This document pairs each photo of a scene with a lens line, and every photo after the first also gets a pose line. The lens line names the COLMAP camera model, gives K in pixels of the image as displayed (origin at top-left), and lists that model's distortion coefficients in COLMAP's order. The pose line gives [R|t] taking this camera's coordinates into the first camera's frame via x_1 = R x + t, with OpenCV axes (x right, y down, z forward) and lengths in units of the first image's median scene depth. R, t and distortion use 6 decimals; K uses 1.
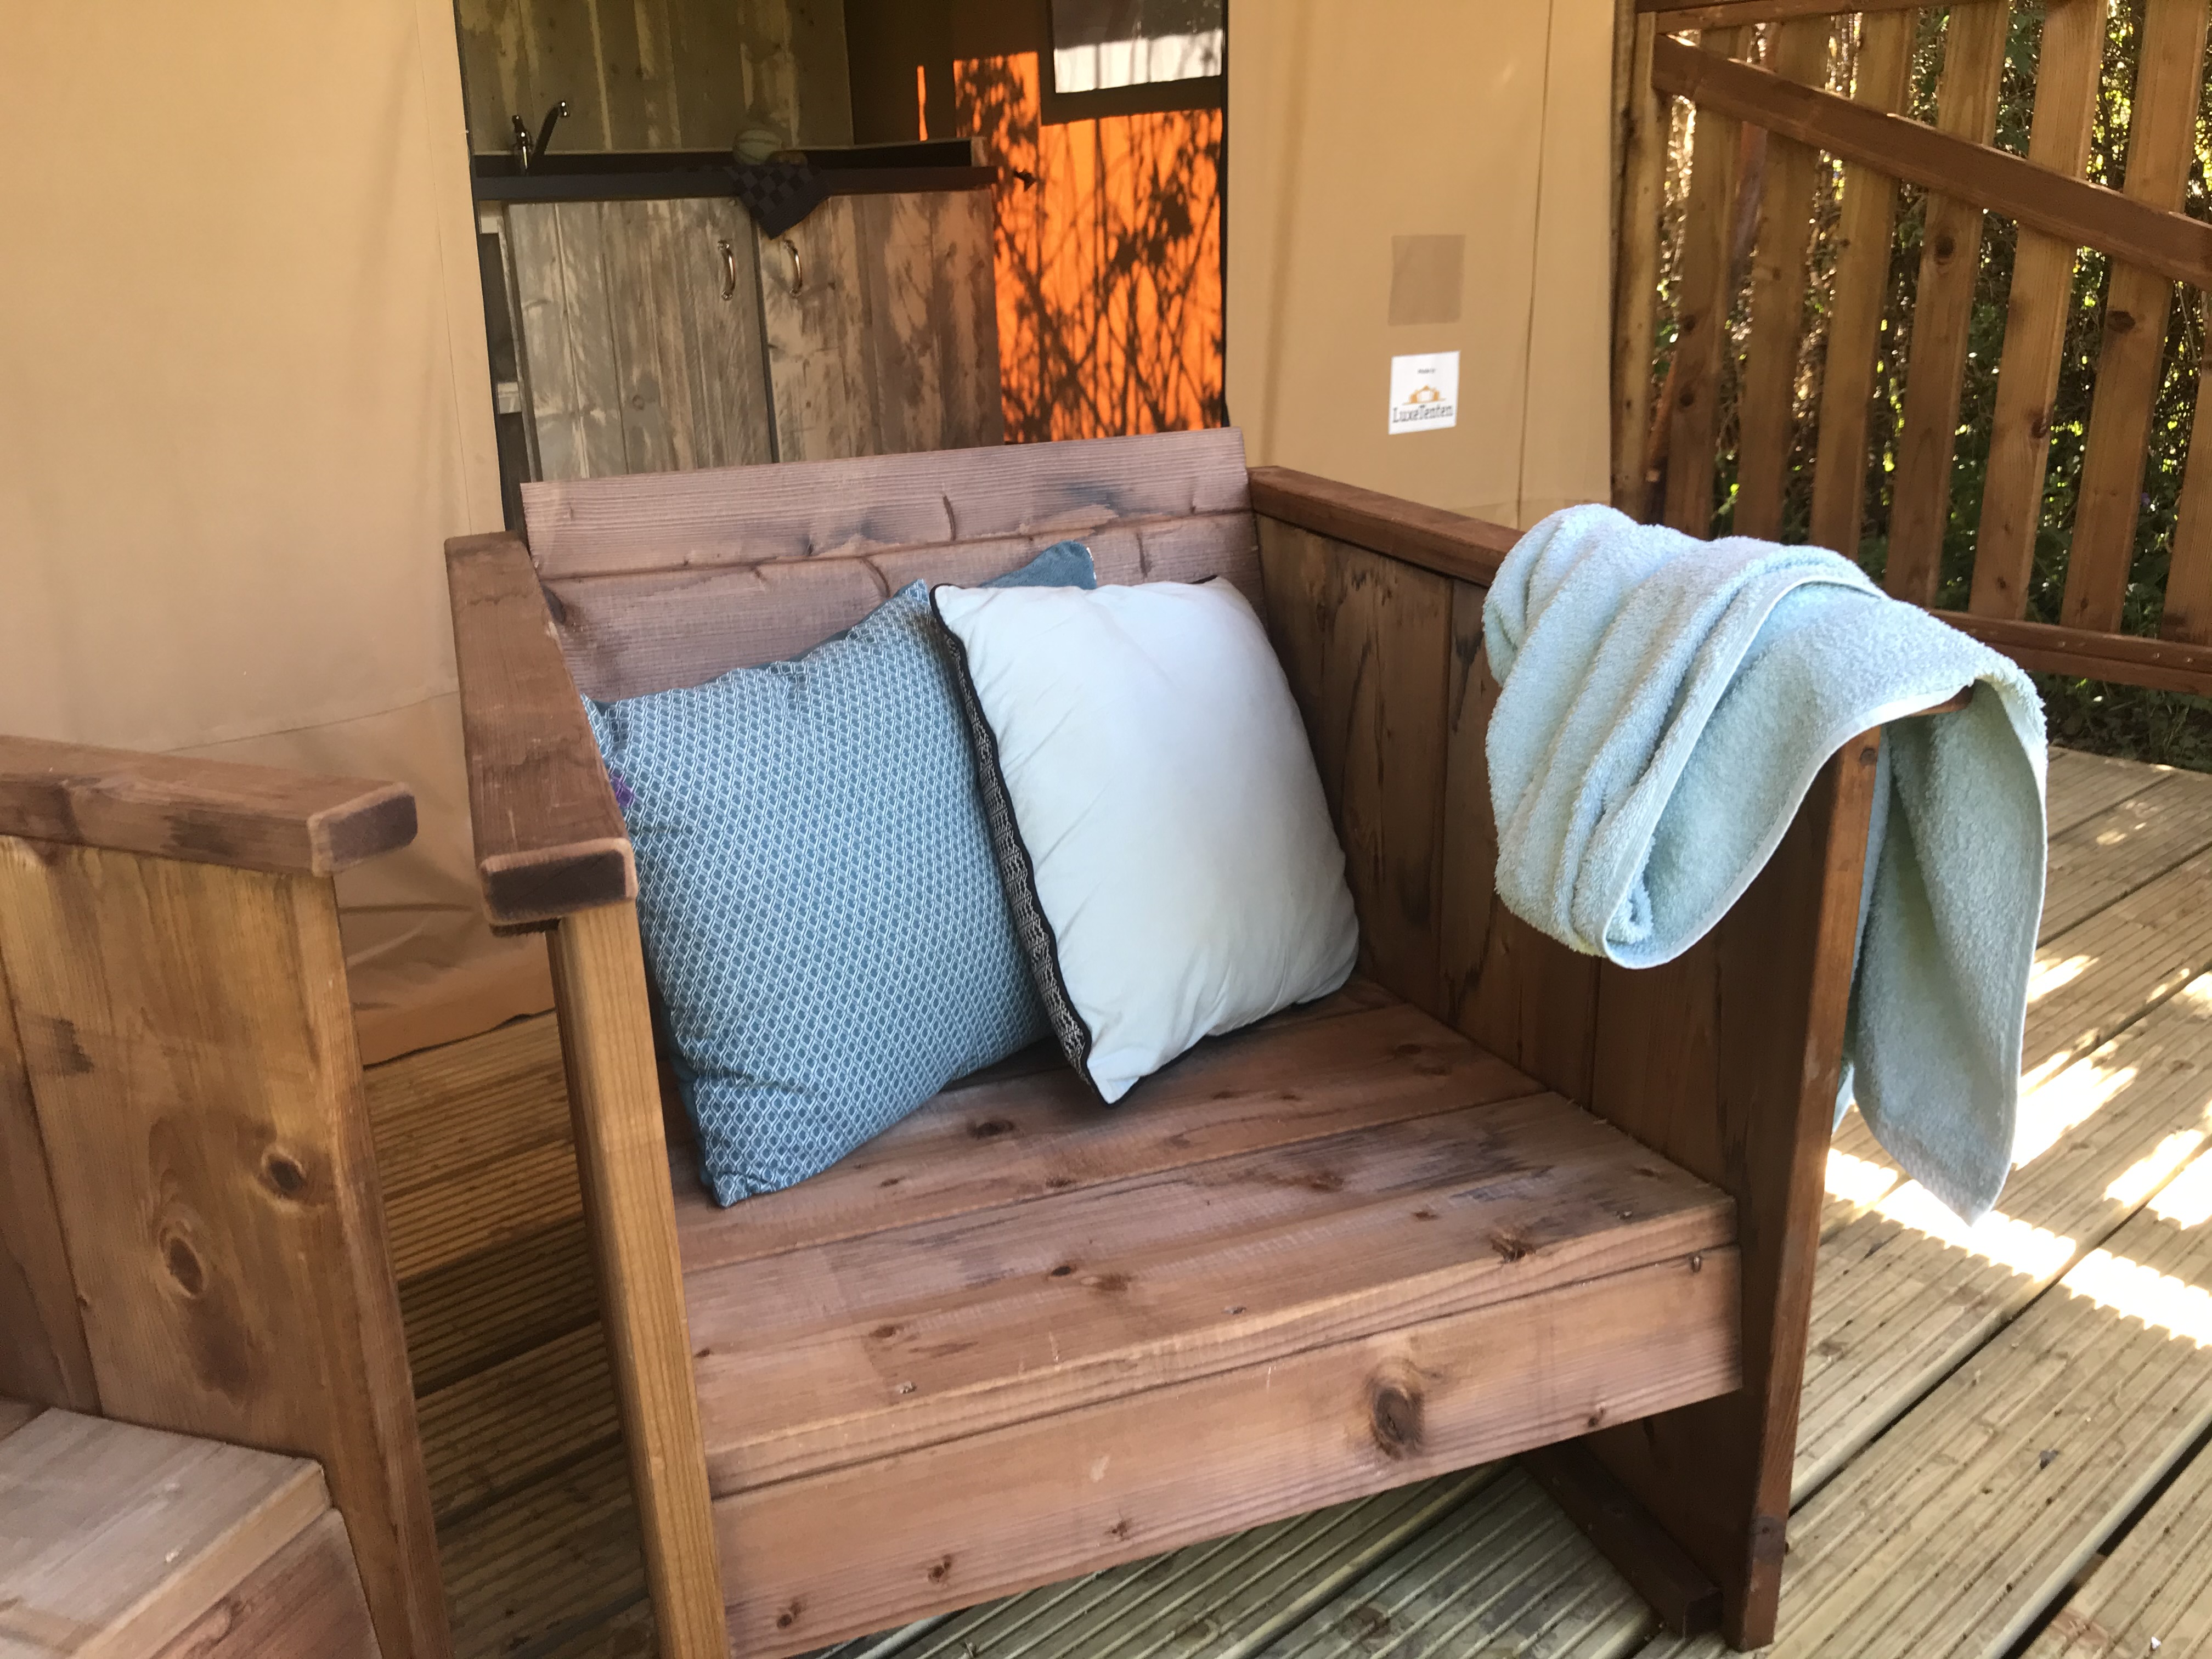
lens RADIAL K [[1843.4, 0, 1106.7], [0, 1843.4, 828.7], [0, 0, 1]] dist [0.021199, -0.030771]
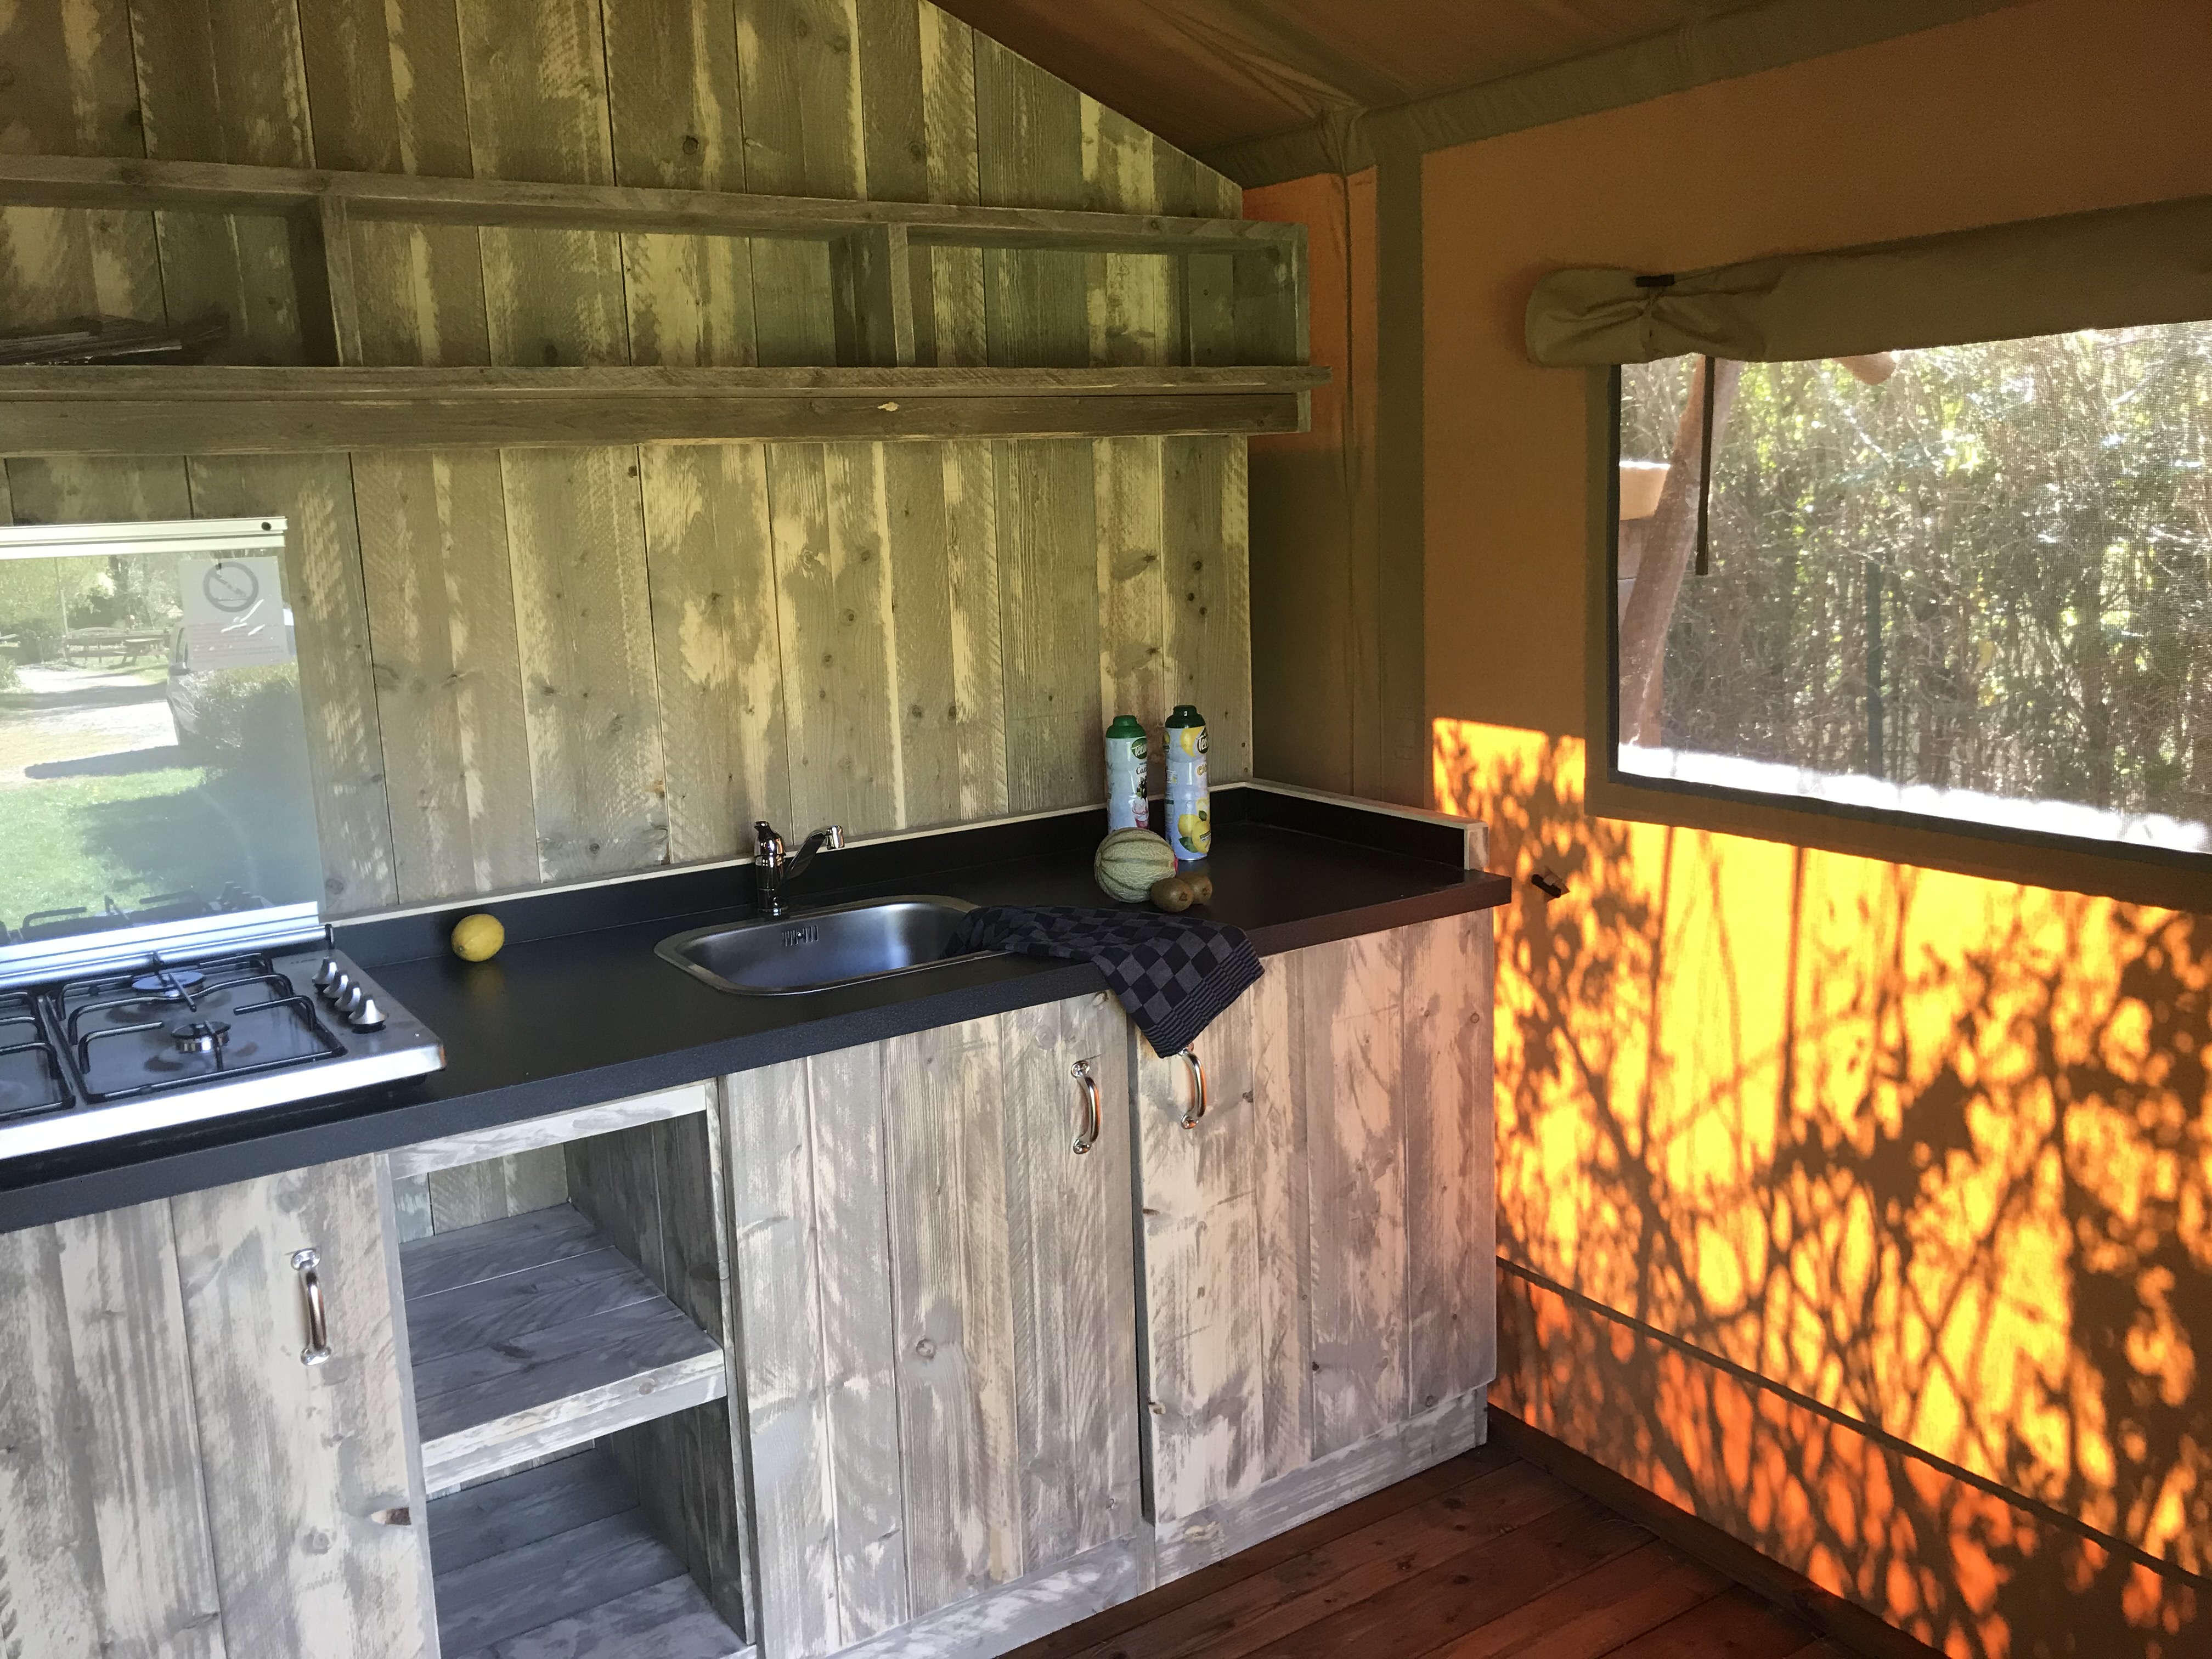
lens RADIAL K [[1843.4, 0, 1101.8], [0, 1843.4, 831.2], [0, 0, 1]] dist [0.021199, -0.030771]
pose [[0.990886, 0.023668, -0.132610, -0.120720], [-0.042434, 0.989166, -0.140534, -0.298949], [0.127847, 0.144881, 0.981155, 0.397972]]
